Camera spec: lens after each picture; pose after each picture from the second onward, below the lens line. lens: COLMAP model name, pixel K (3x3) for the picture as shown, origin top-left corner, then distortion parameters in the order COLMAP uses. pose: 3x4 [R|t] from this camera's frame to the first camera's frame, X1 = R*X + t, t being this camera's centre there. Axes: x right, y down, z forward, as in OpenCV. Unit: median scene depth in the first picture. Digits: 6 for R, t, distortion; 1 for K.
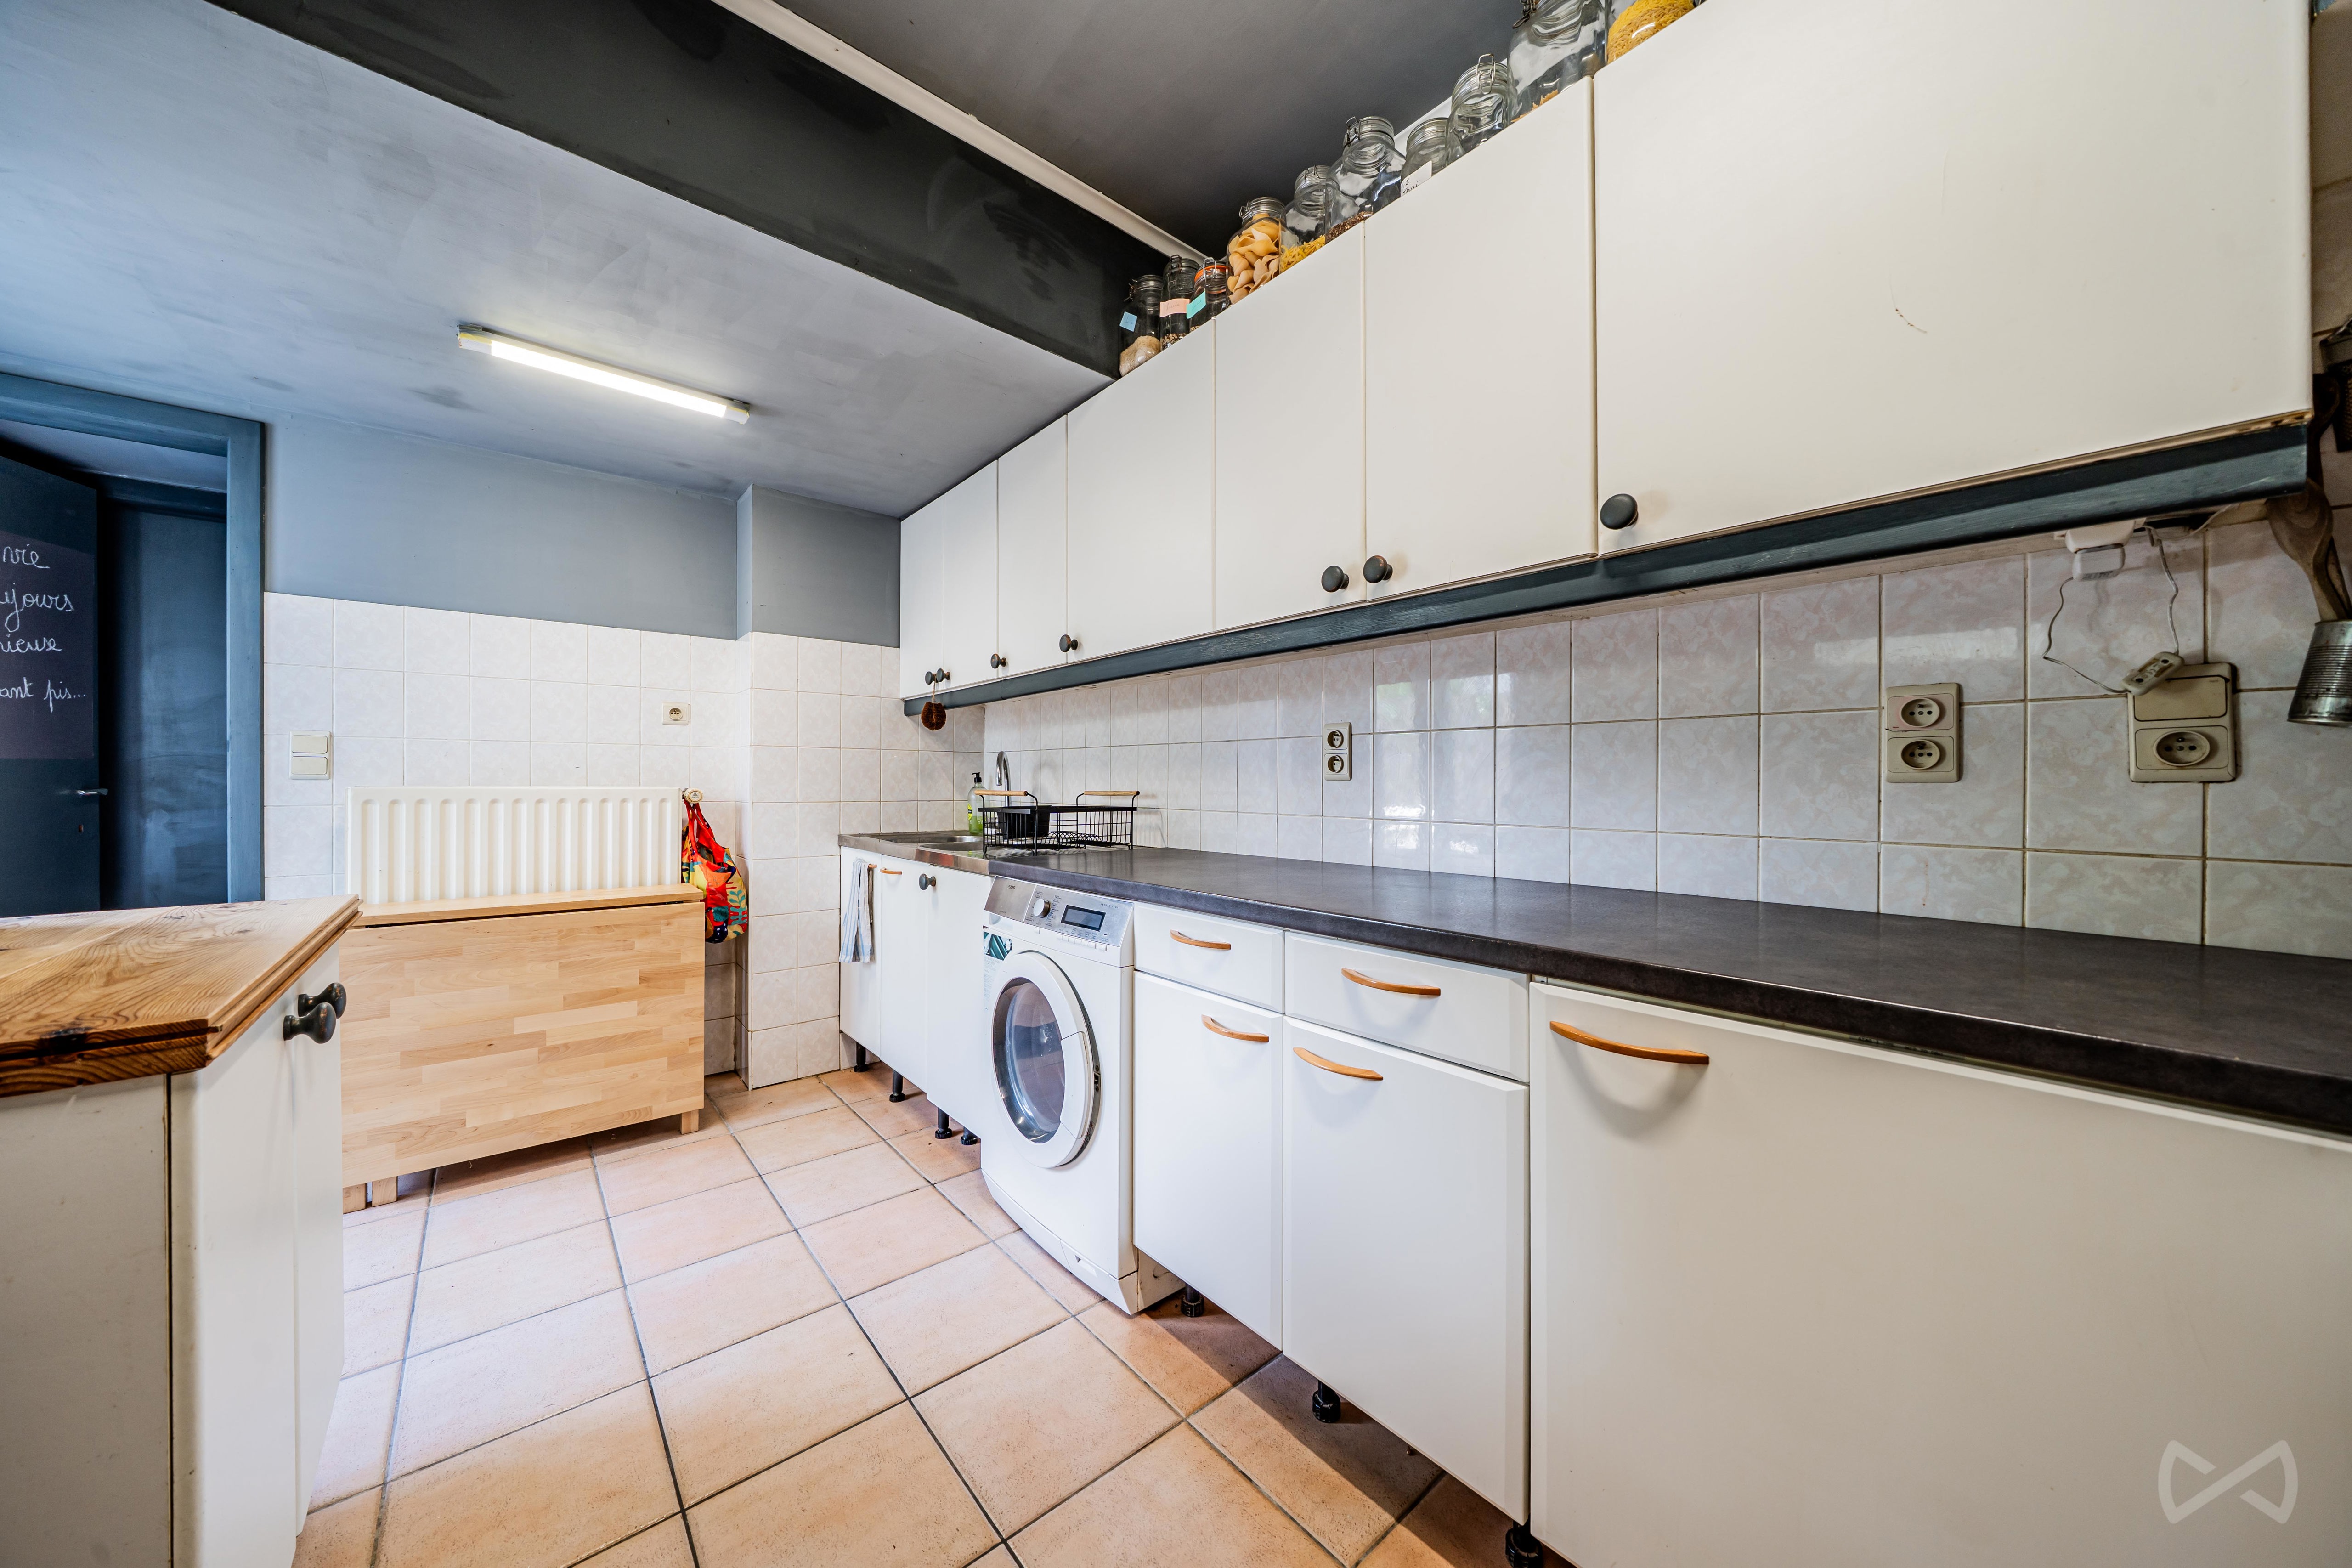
lens RADIAL K [[797.5, 0, 1200.9], [0, 797.5, 787.9], [0, 0, 1]] dist [-0.003265, -0.000124]
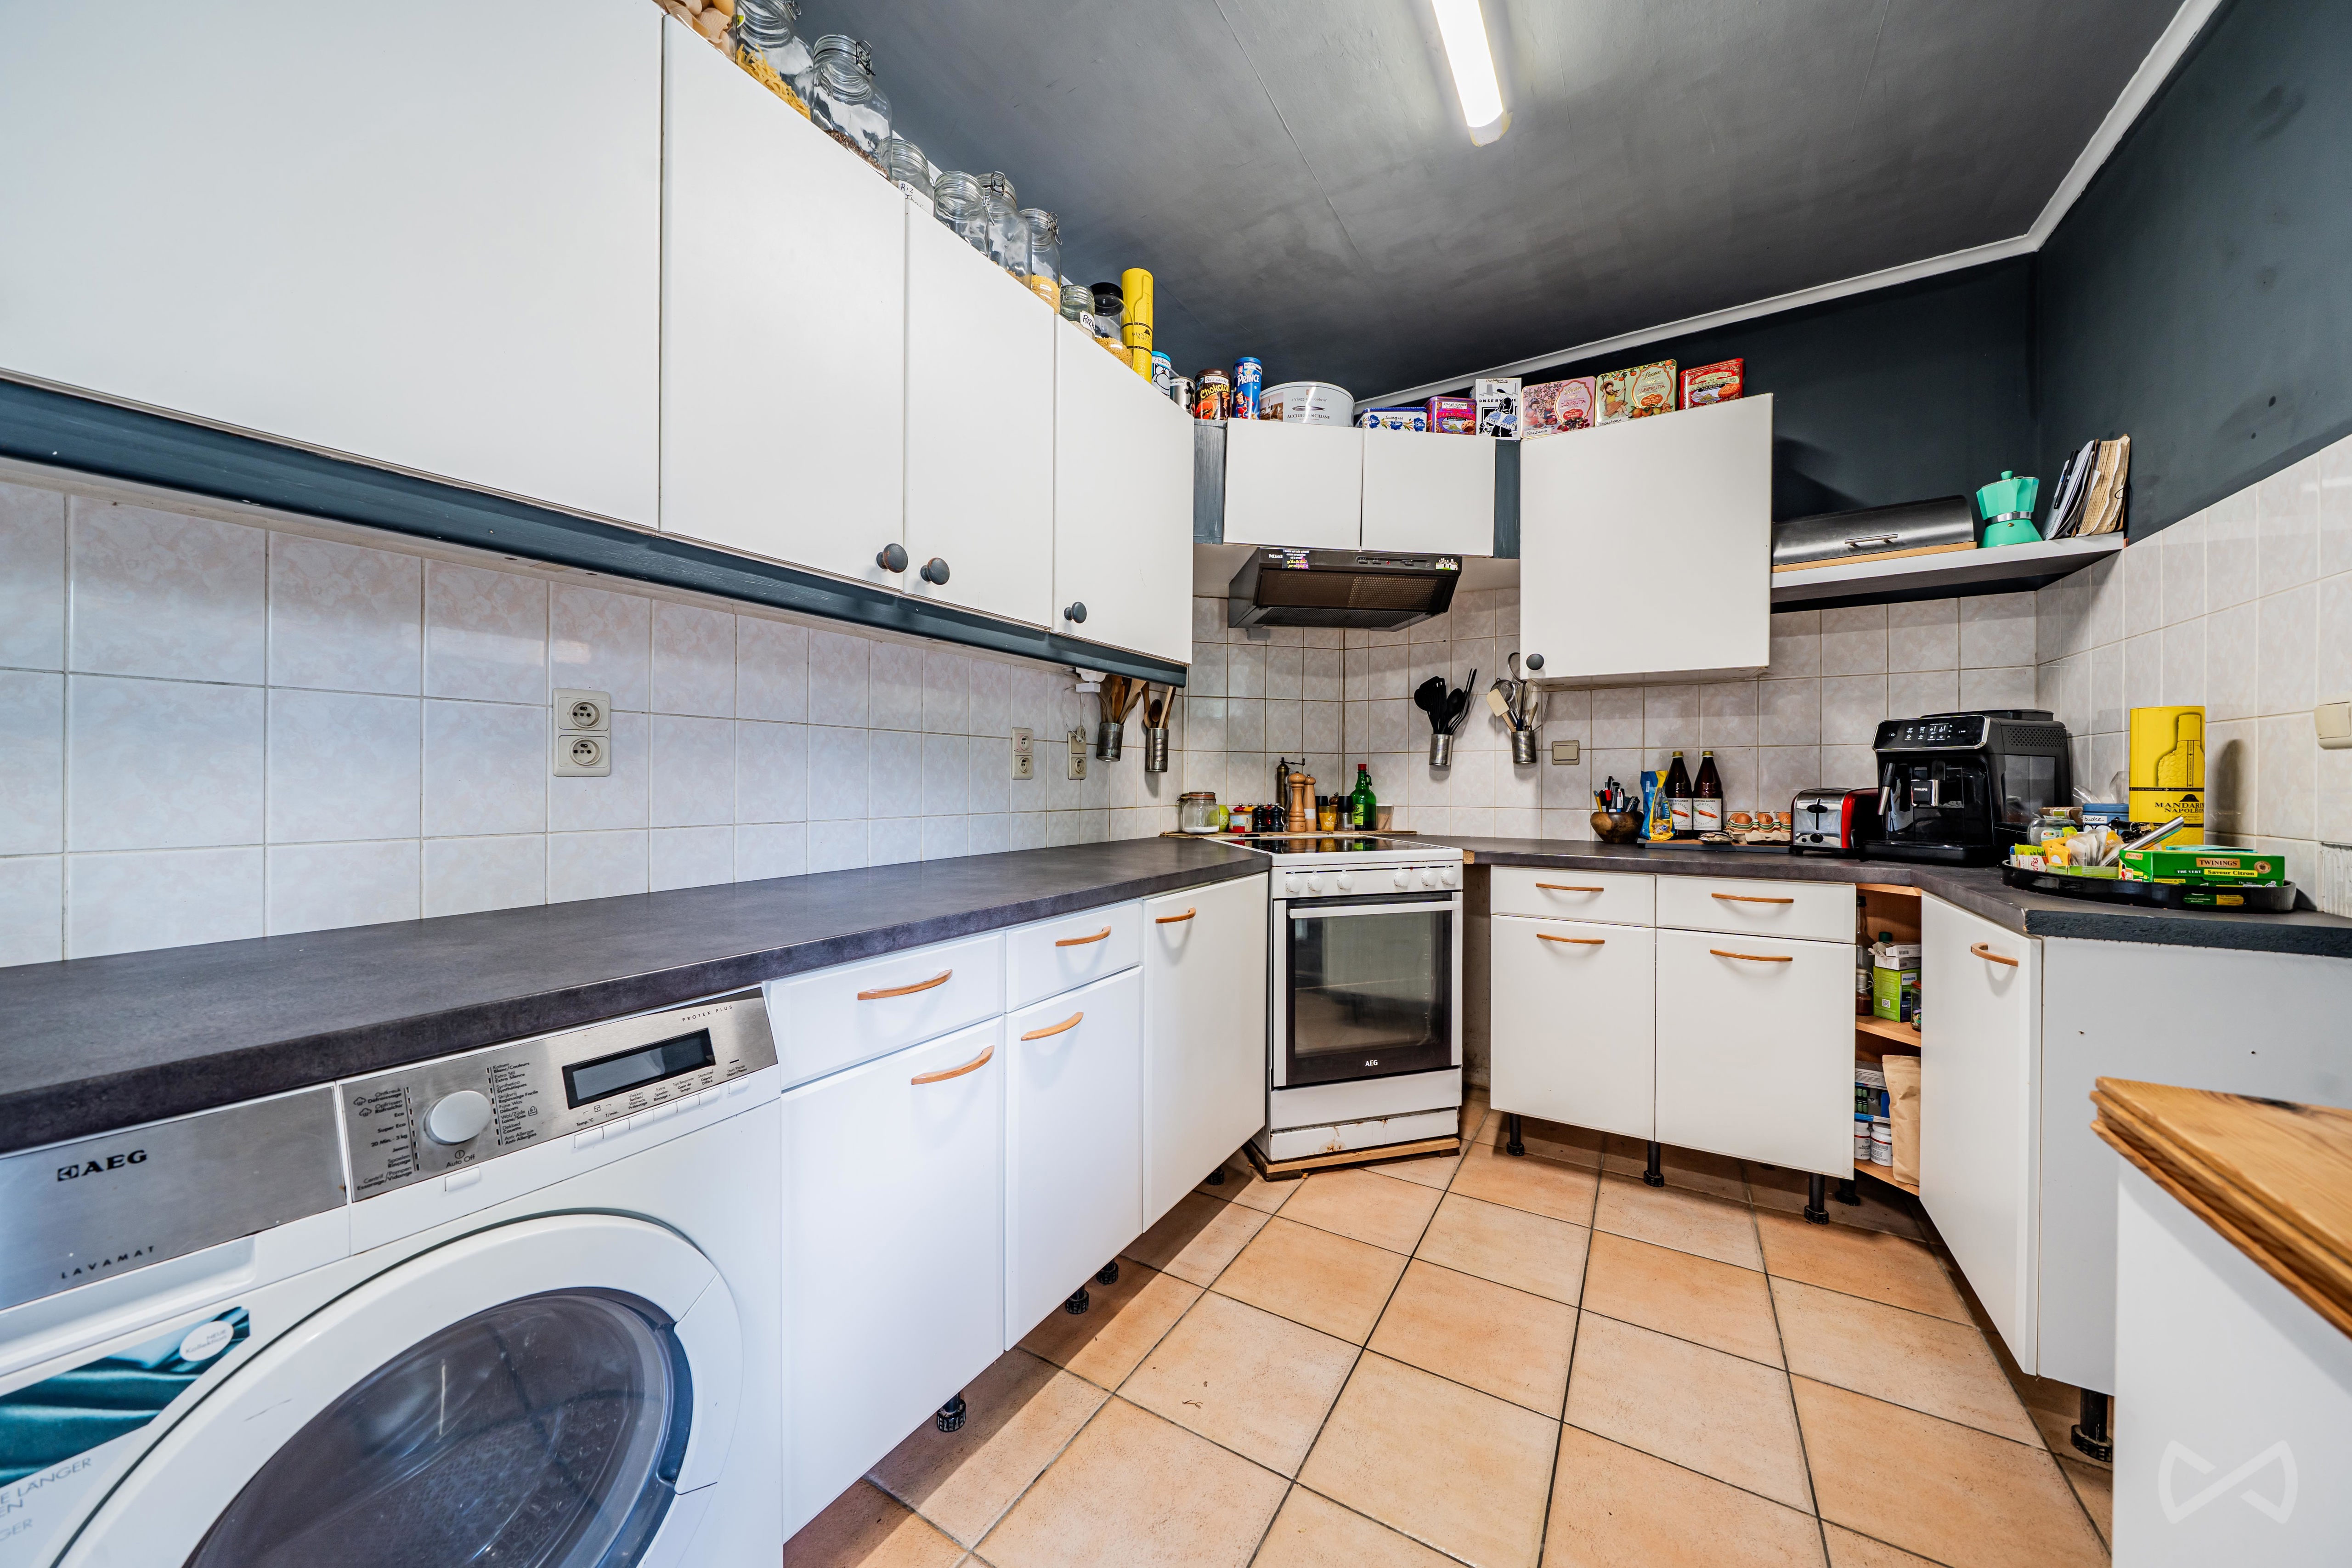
lens RADIAL K [[797.5, 0, 1196.9], [0, 797.5, 777.9], [0, 0, 1]] dist [-0.003265, -0.000124]
pose [[-0.315252, -0.002510, 0.949005, -0.853664], [0.001527, 0.999994, 0.003152, -0.013036], [-0.949007, 0.002443, -0.315246, 1.006548]]
